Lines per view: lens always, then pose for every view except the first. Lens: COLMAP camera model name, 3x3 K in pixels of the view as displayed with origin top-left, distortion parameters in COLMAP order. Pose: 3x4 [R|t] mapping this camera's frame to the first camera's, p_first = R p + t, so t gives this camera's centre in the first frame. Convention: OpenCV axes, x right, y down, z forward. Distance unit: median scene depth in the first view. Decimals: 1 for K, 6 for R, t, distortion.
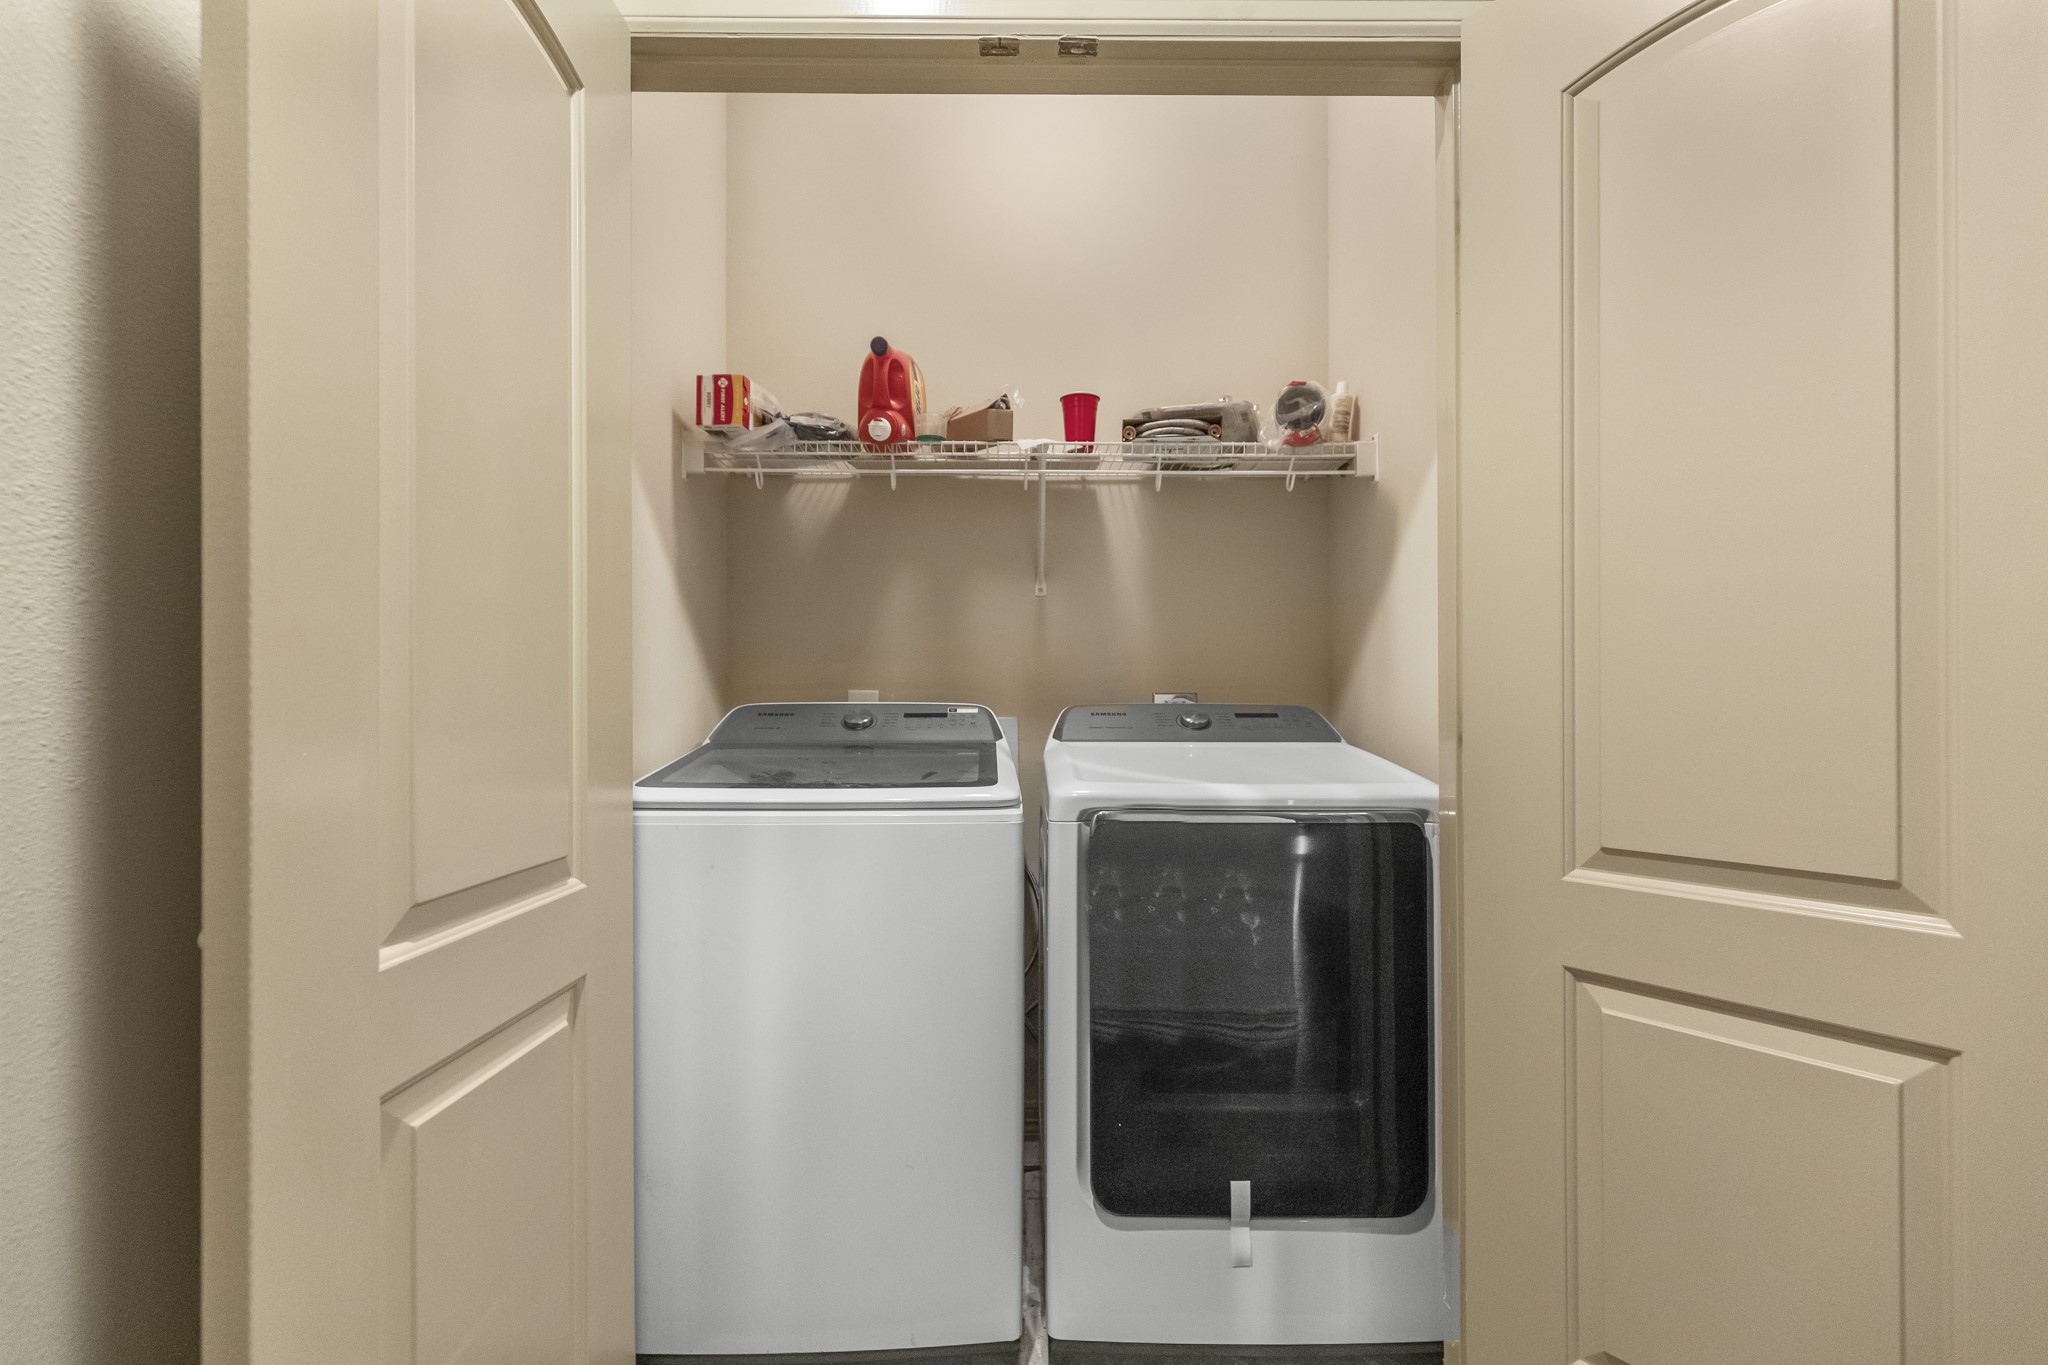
lens RADIAL K [[914.3, 0, 1031.6], [0, 914.3, 693.2], [0, 0, 1]] dist [-0.001405, 0.000003]
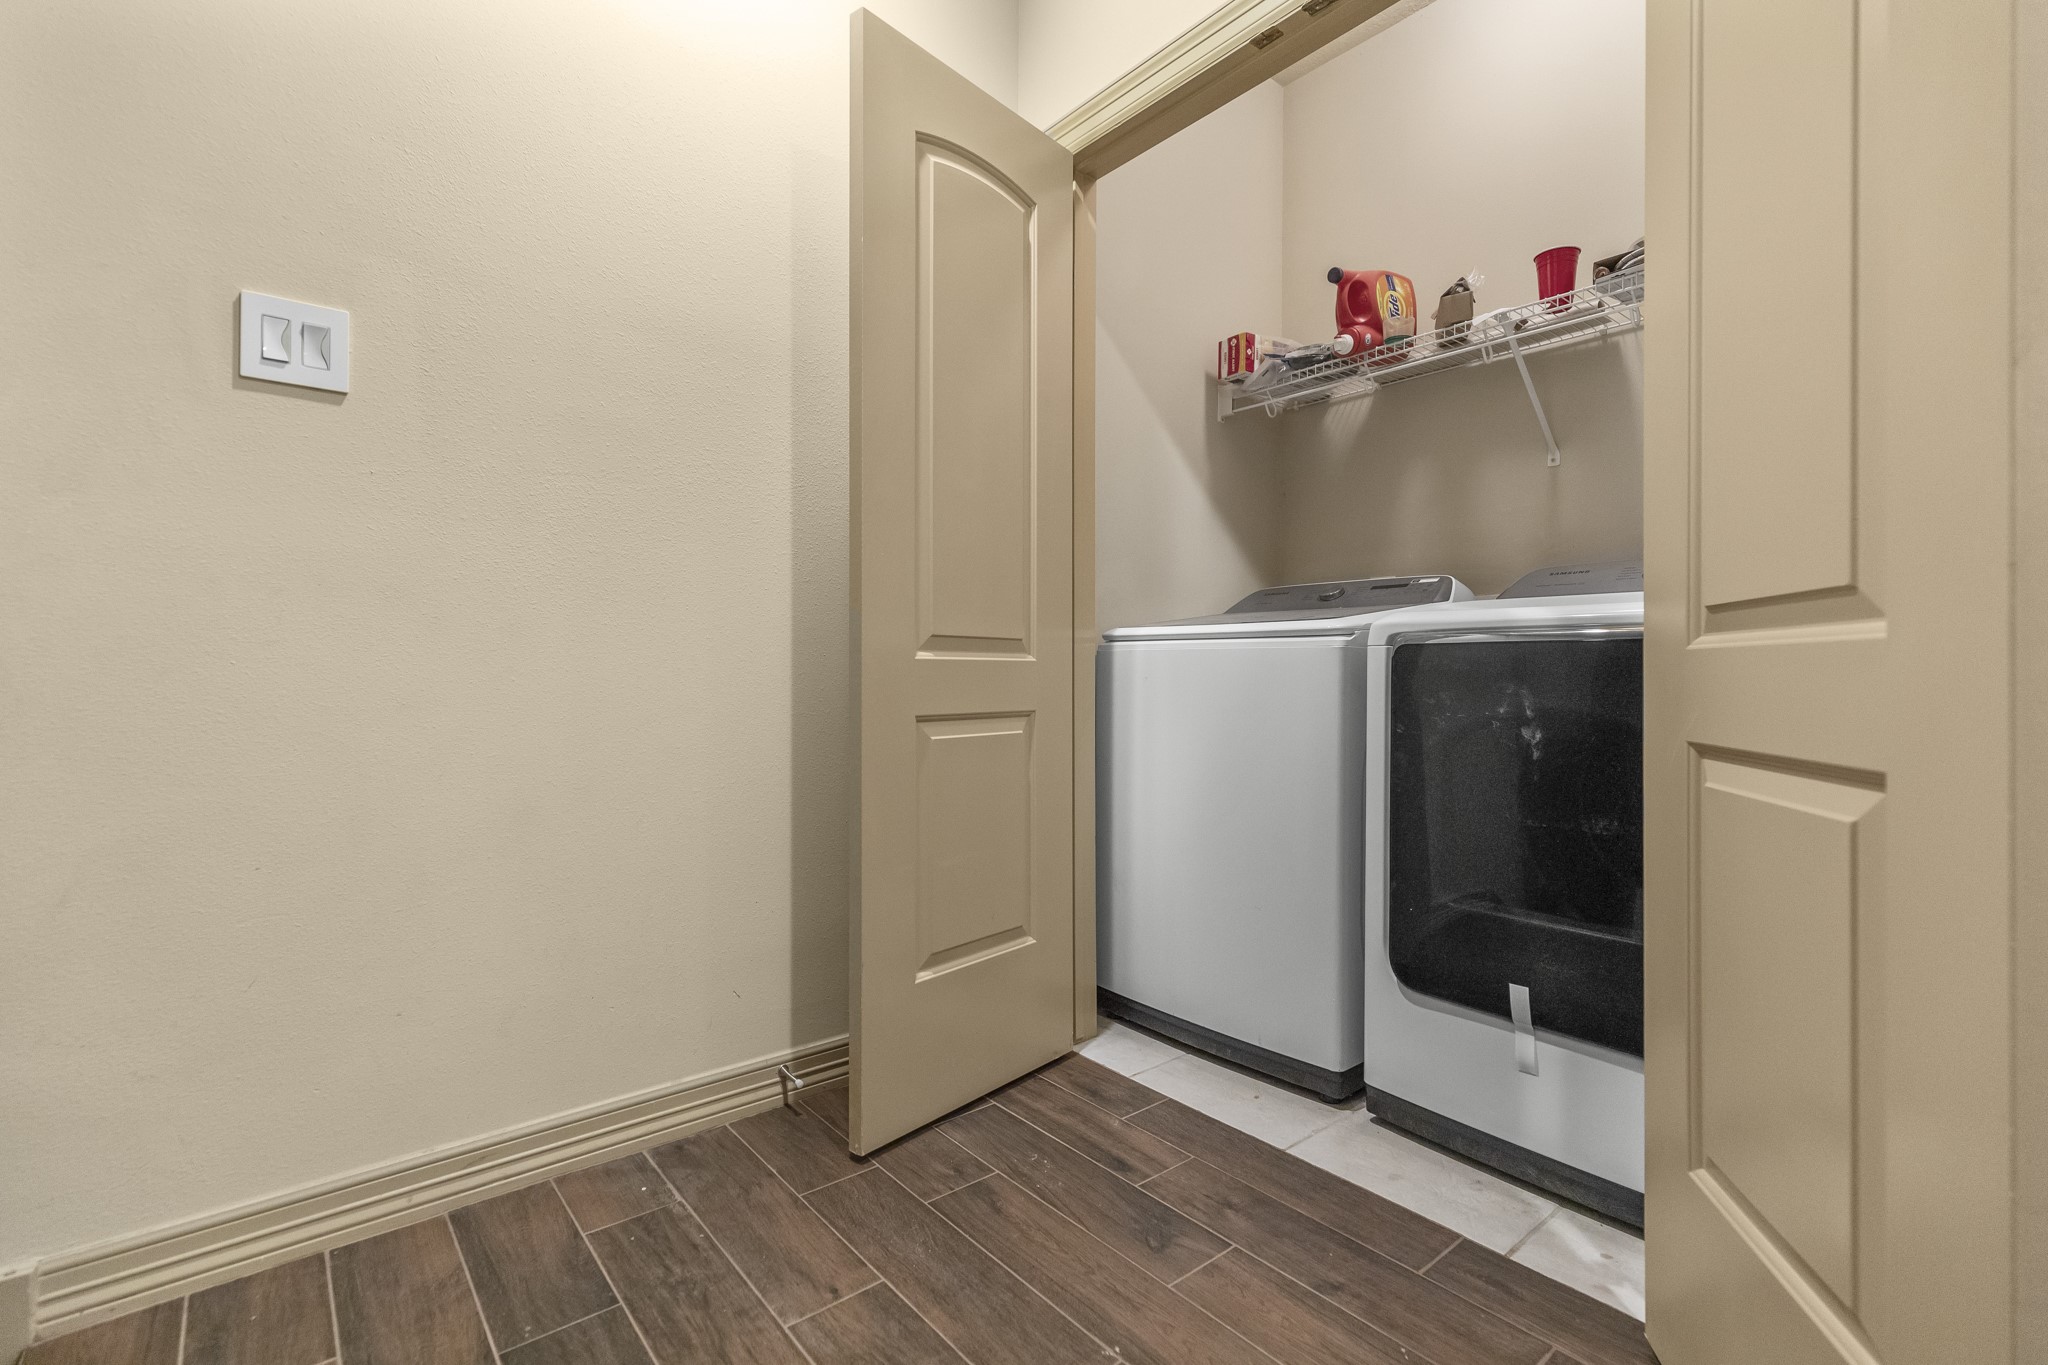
lens RADIAL K [[928.4, 0, 1020.6], [0, 928.4, 671.1], [0, 0, 1]] dist [-0.000327, -0.000499]
pose [[0.617221, 0.001311, -0.786789, 0.525161], [0.001919, 0.999993, 0.003171, 0.128859], [0.786788, -0.003467, 0.617214, -0.067787]]
